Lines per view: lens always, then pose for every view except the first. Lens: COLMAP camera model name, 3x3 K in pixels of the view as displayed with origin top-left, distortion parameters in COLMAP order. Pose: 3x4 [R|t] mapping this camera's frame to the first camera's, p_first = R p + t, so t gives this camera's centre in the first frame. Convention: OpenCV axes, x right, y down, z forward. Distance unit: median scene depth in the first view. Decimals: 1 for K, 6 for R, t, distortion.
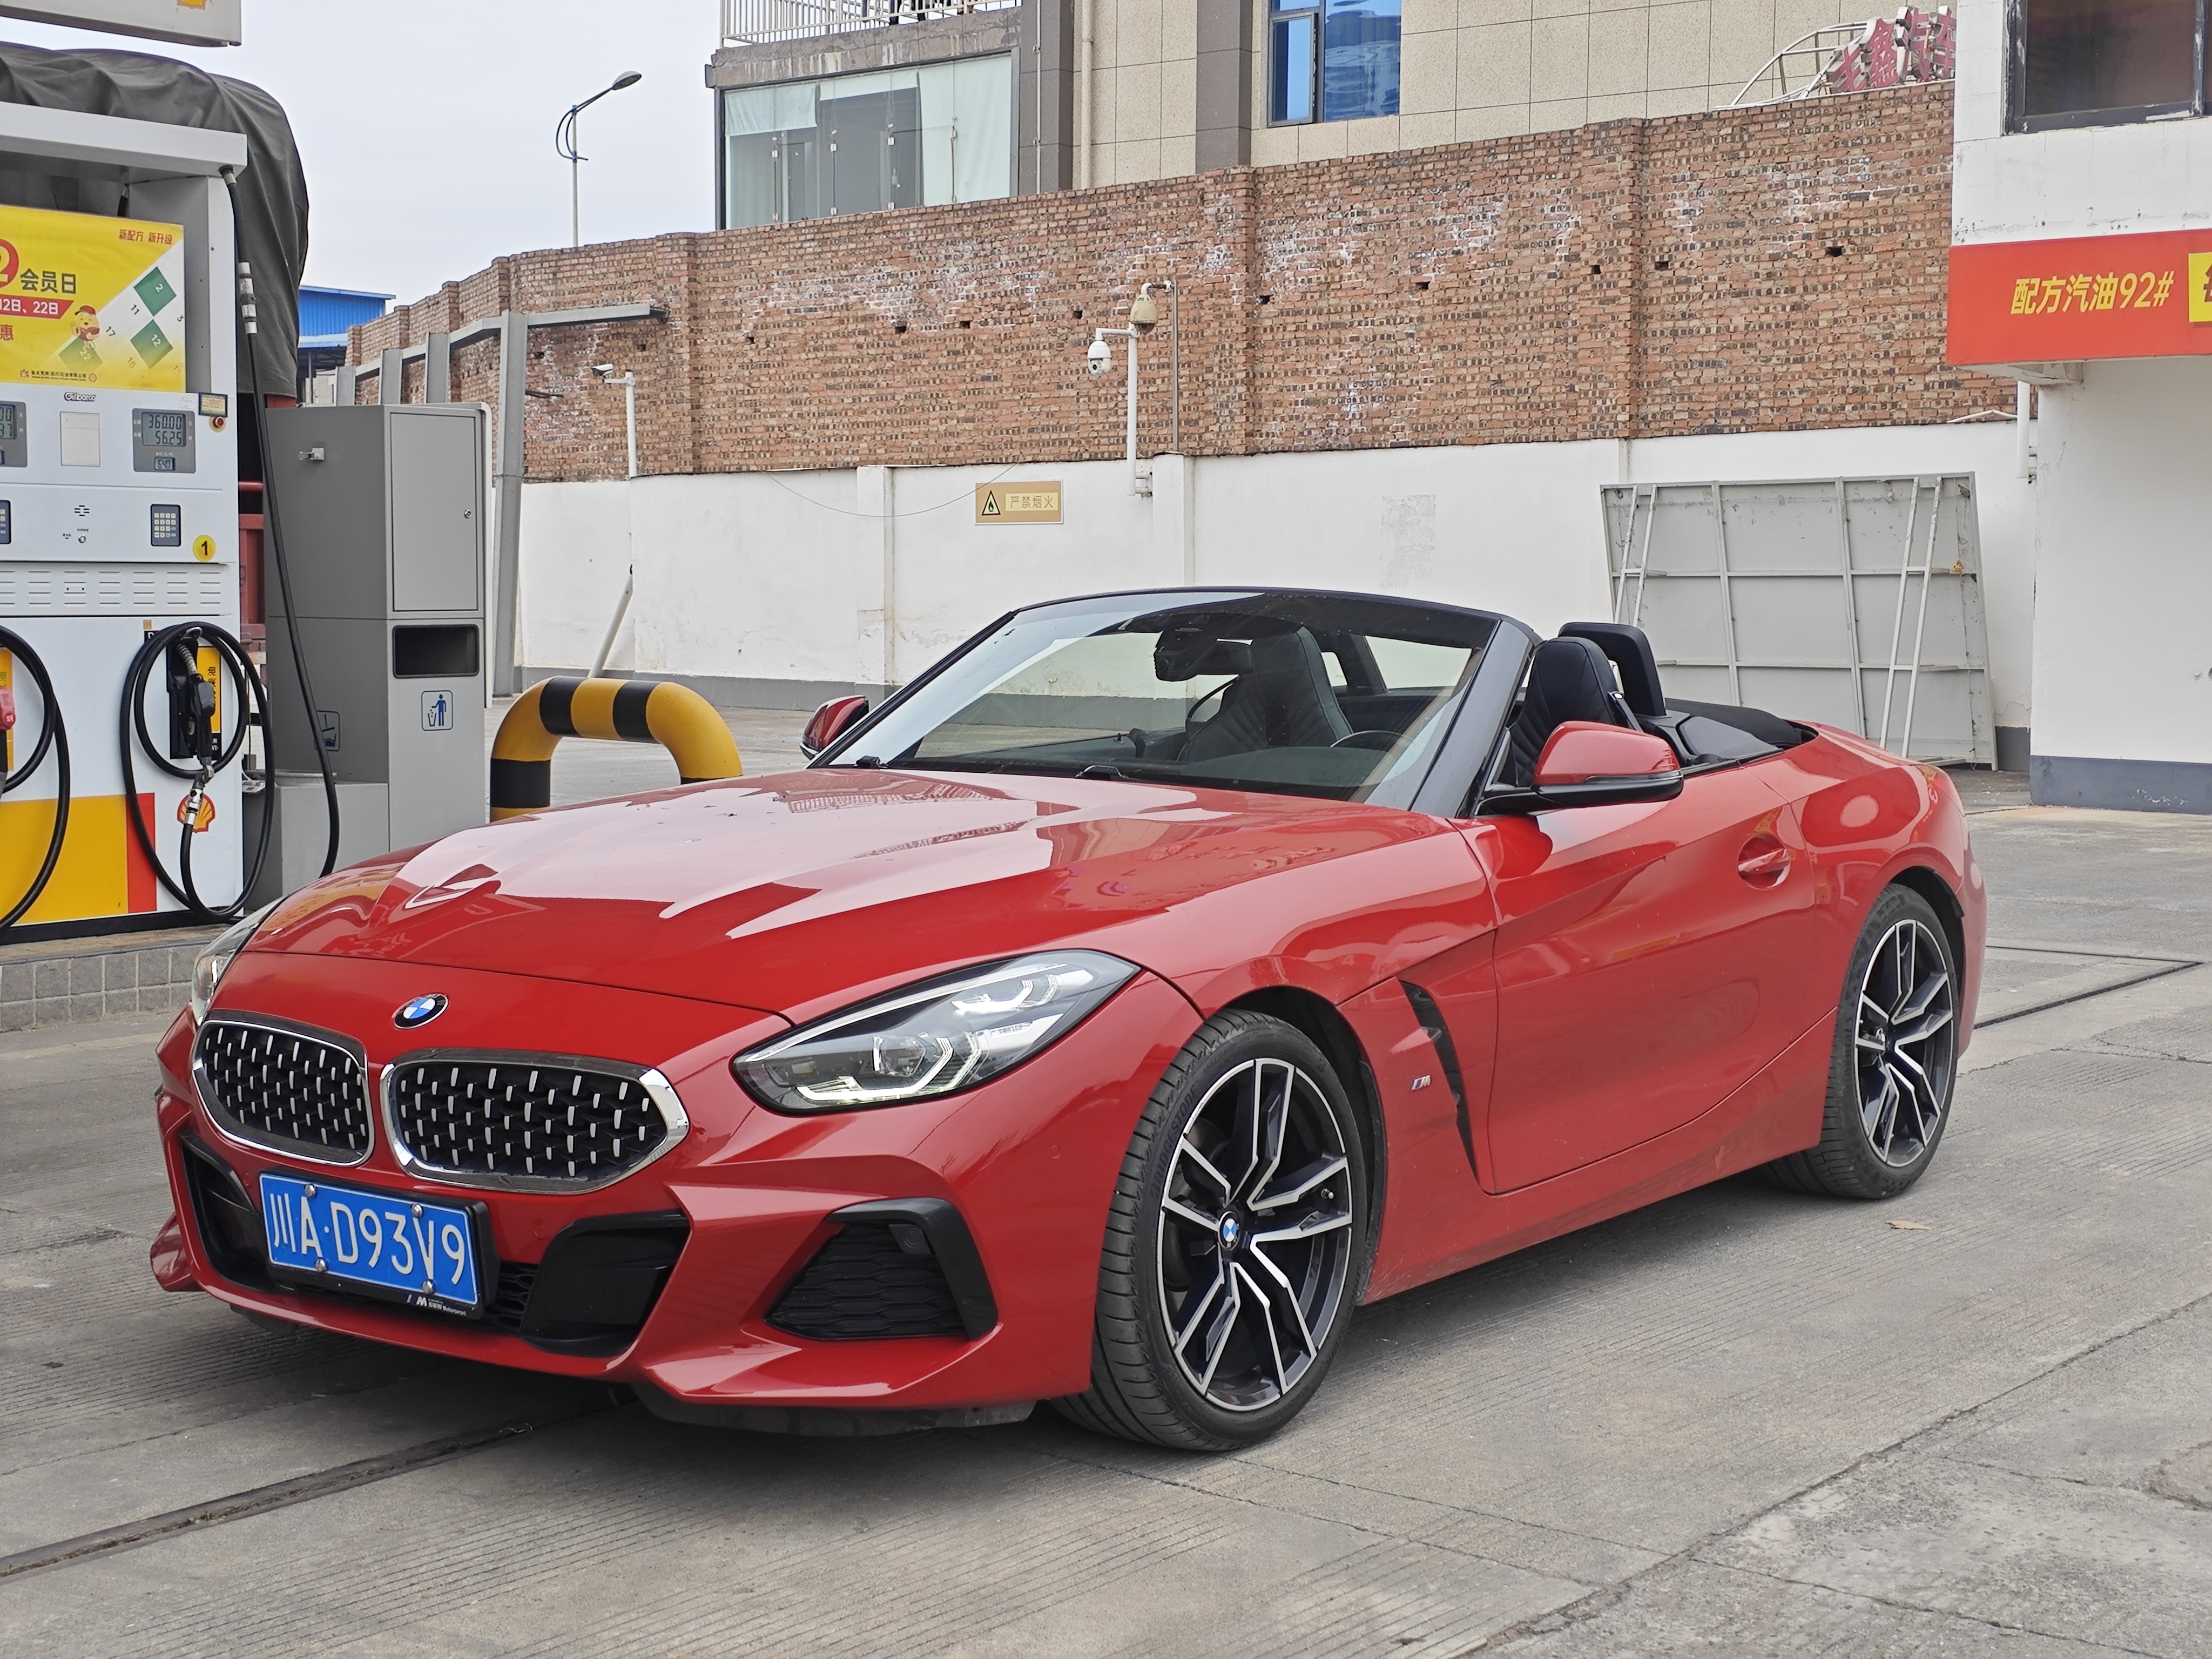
lens RADIAL K [[3137.9, 0, 1106.0], [0, 3137.9, 829.5], [0, 0, 1]] dist [0.049398, -0.002966]
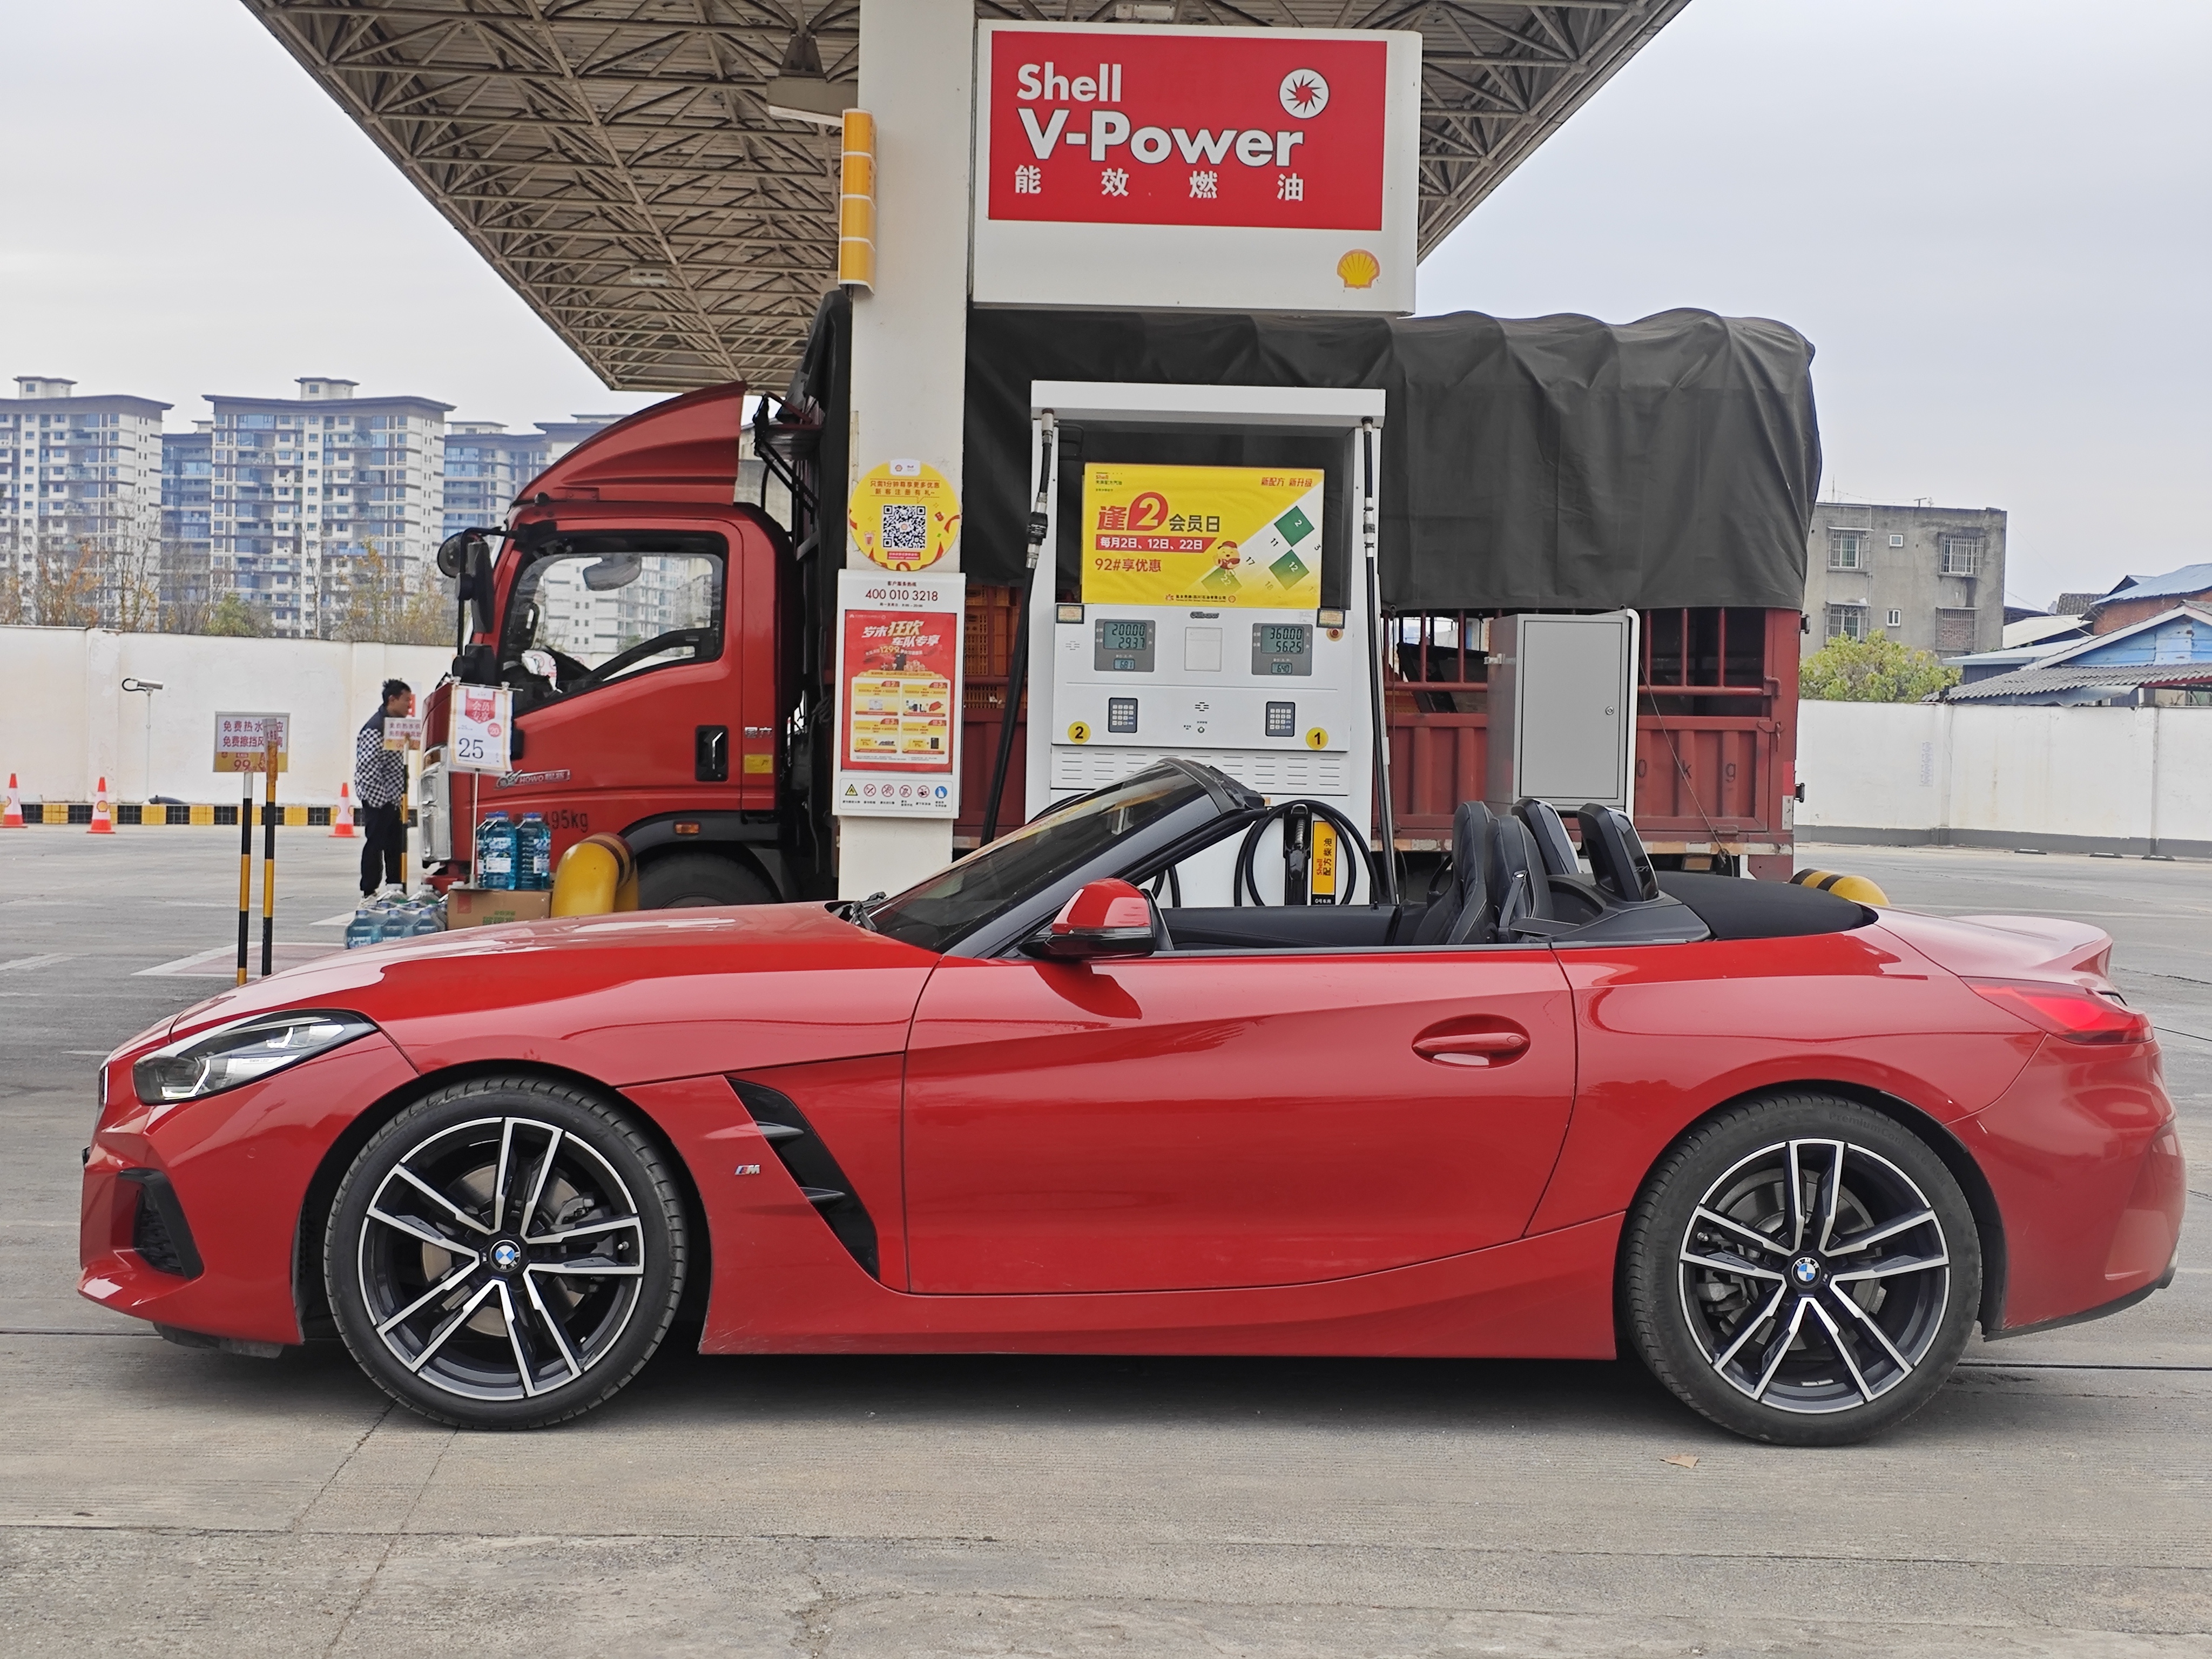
lens RADIAL K [[3137.9, 0, 1106.0], [0, 3137.9, 829.5], [0, 0, 1]] dist [0.049398, -0.002966]
pose [[0.656125, 0.028602, -0.754110, 0.565138], [-0.081725, 0.996098, -0.033326, -0.009364], [0.750214, 0.083496, 0.655902, 0.170709]]
